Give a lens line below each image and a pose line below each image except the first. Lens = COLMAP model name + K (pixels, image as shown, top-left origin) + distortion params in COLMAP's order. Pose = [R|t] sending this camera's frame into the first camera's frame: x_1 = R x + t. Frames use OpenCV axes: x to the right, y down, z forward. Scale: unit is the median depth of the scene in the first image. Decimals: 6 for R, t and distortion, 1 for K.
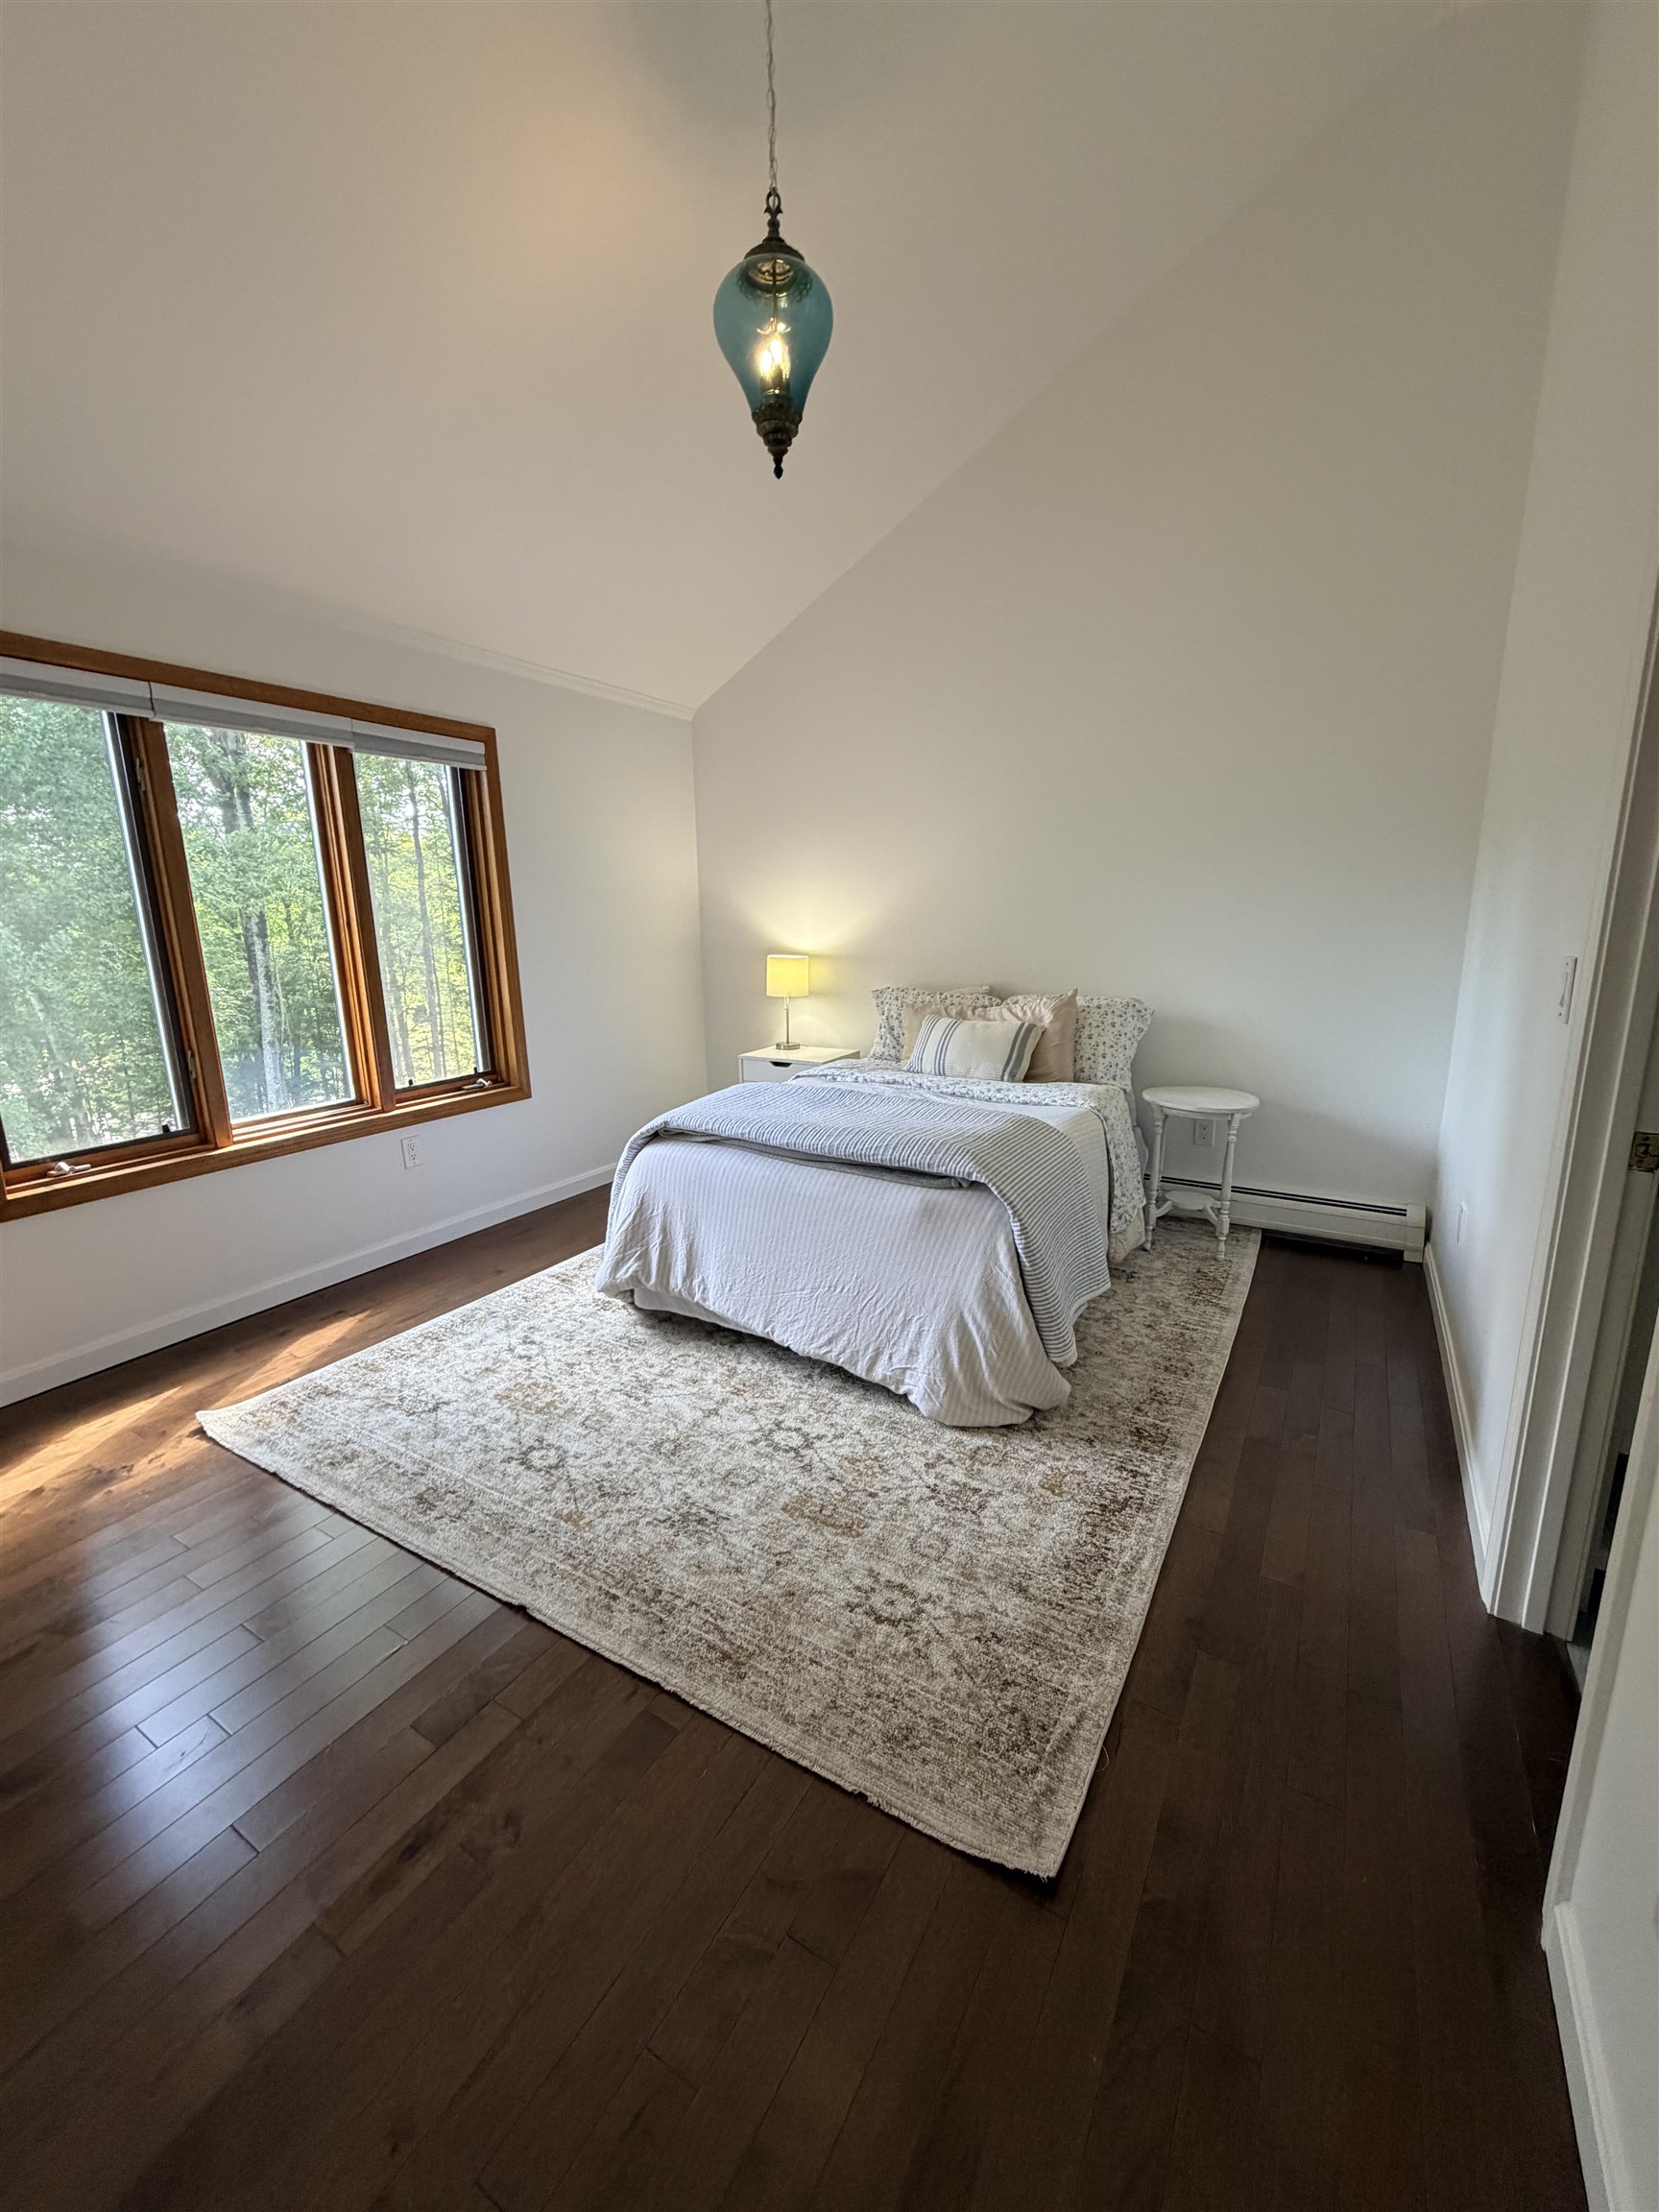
lens RADIAL K [[883.0, 0, 818.7], [0, 883.0, 1110.1], [0, 0, 1]] dist [-0.001821, 0.000846]
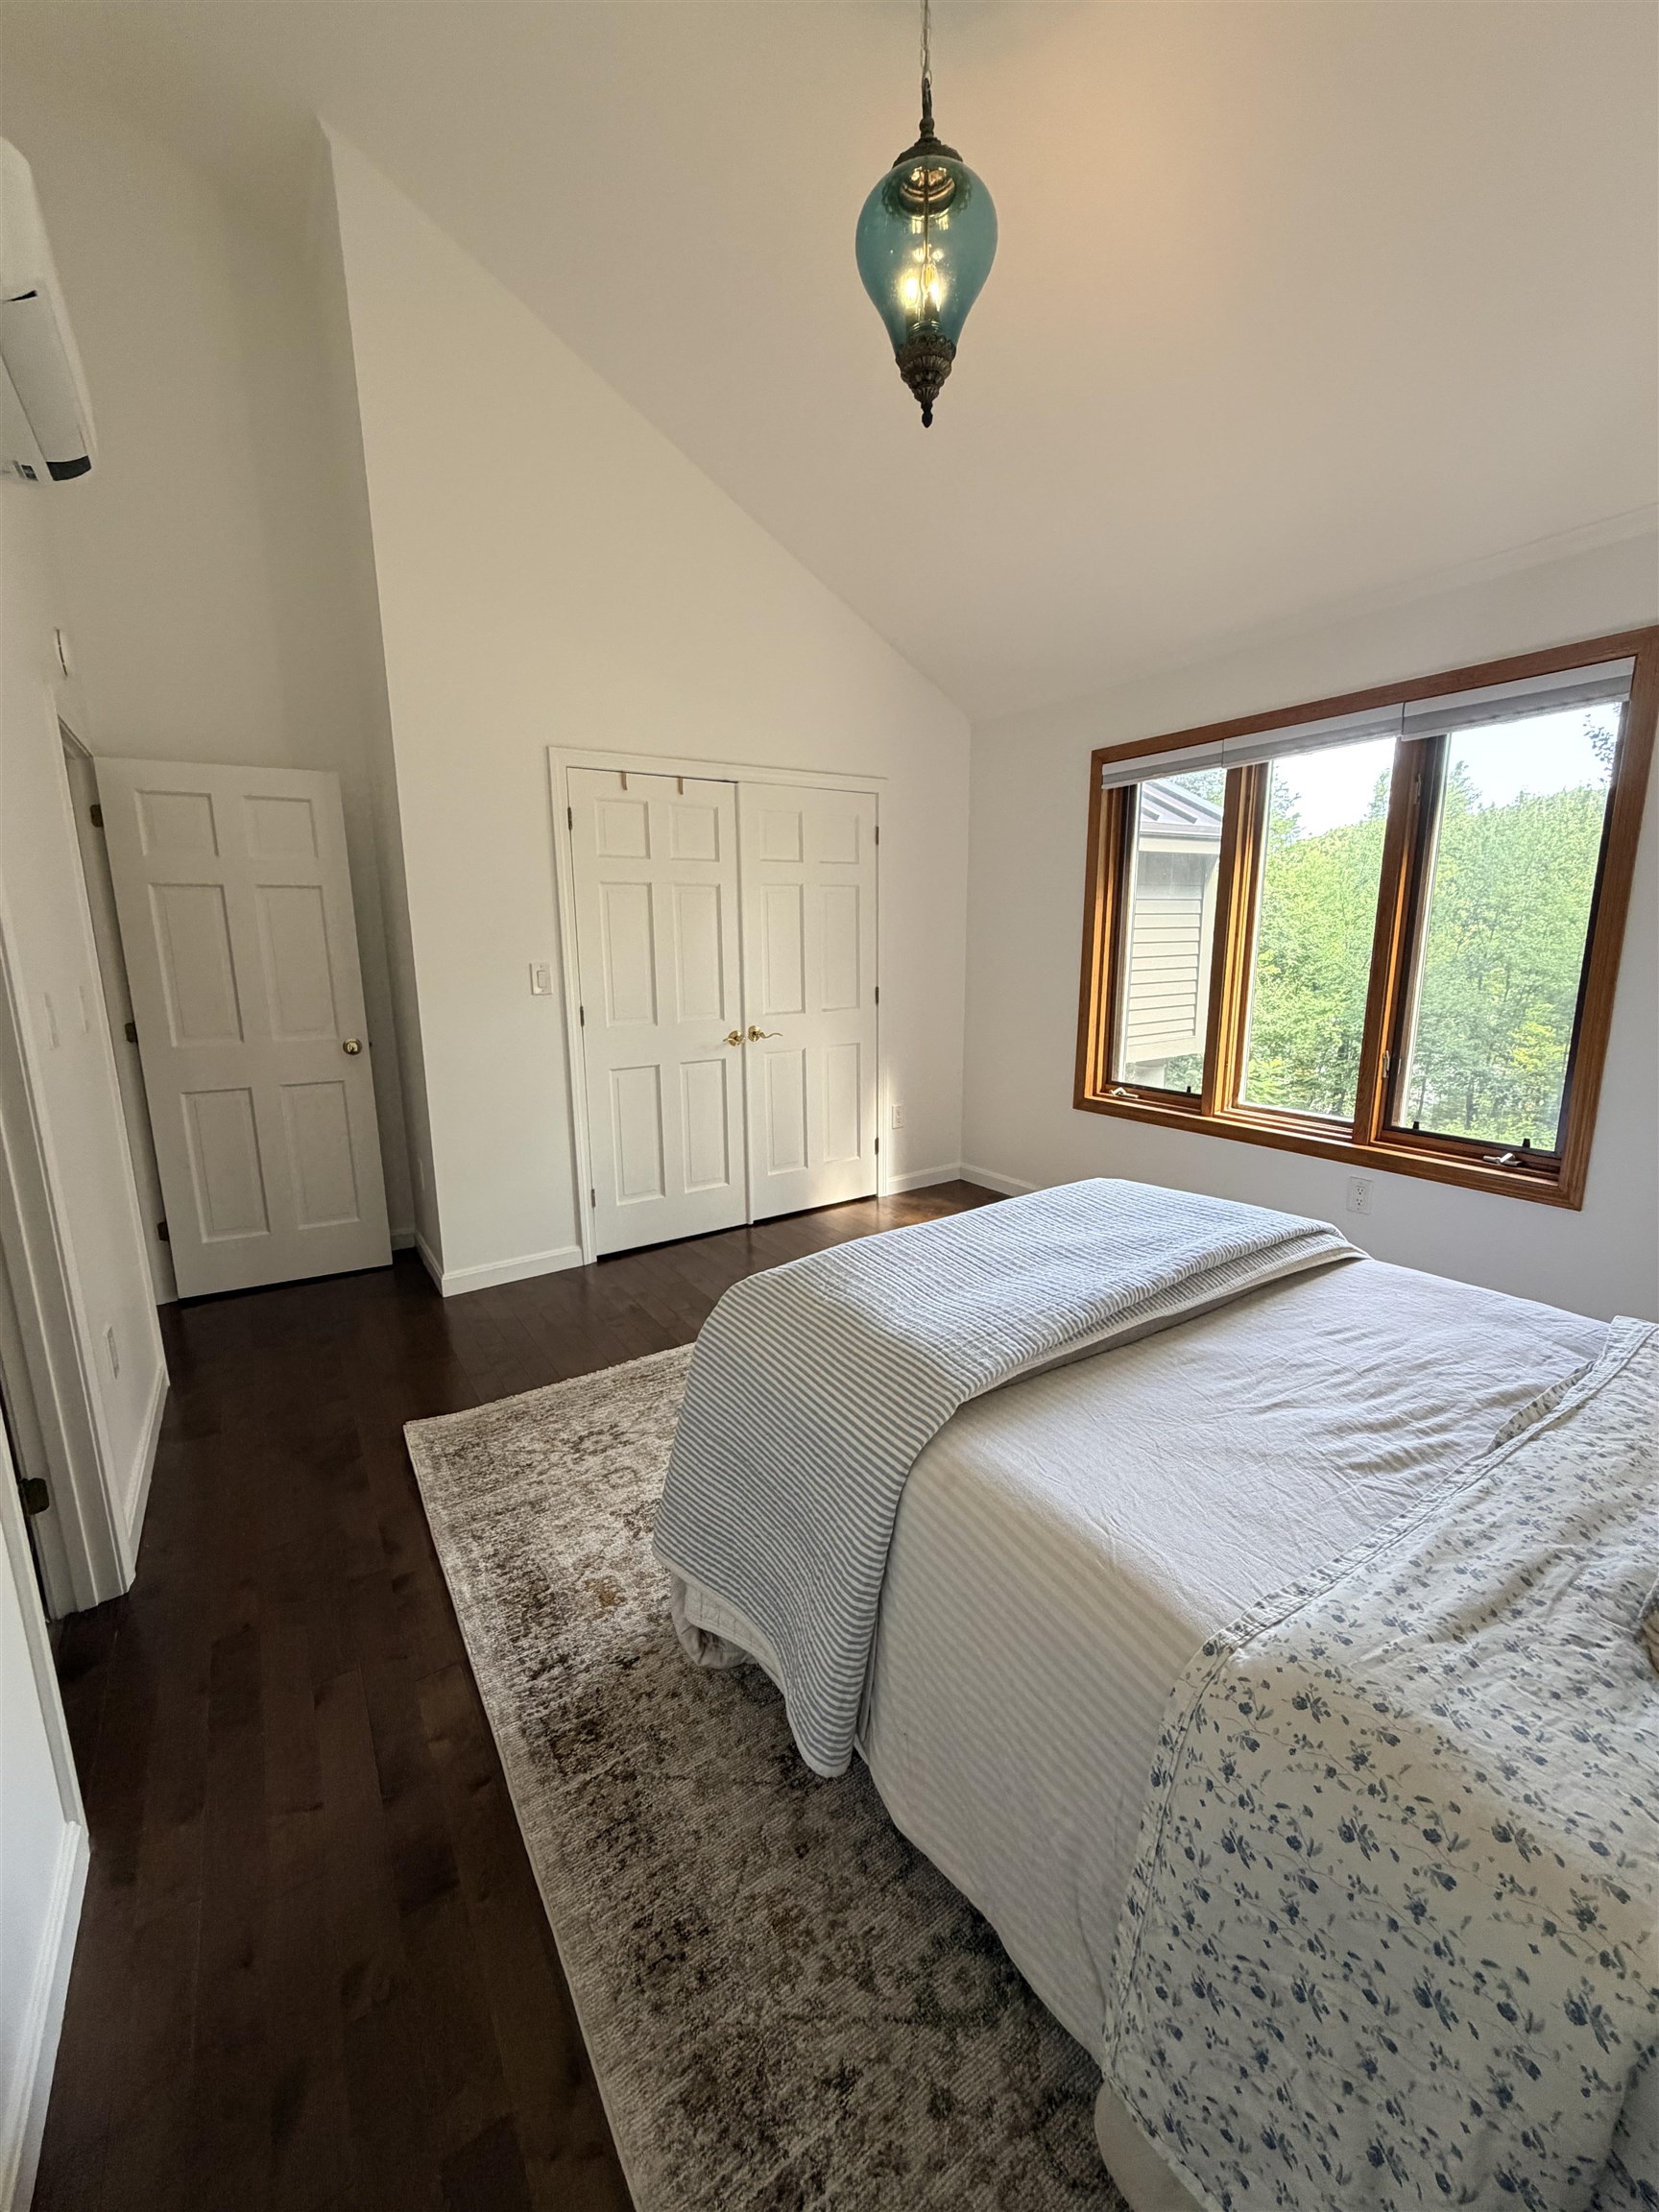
lens RADIAL K [[883.0, 0, 830.1], [0, 883.0, 1107.2], [0, 0, 1]] dist [-0.001821, 0.000846]
pose [[-0.434112, 0.194005, -0.879721, 0.778394], [-0.180613, 0.937964, 0.295975, -0.299549], [0.882568, 0.287376, -0.372142, 1.274619]]
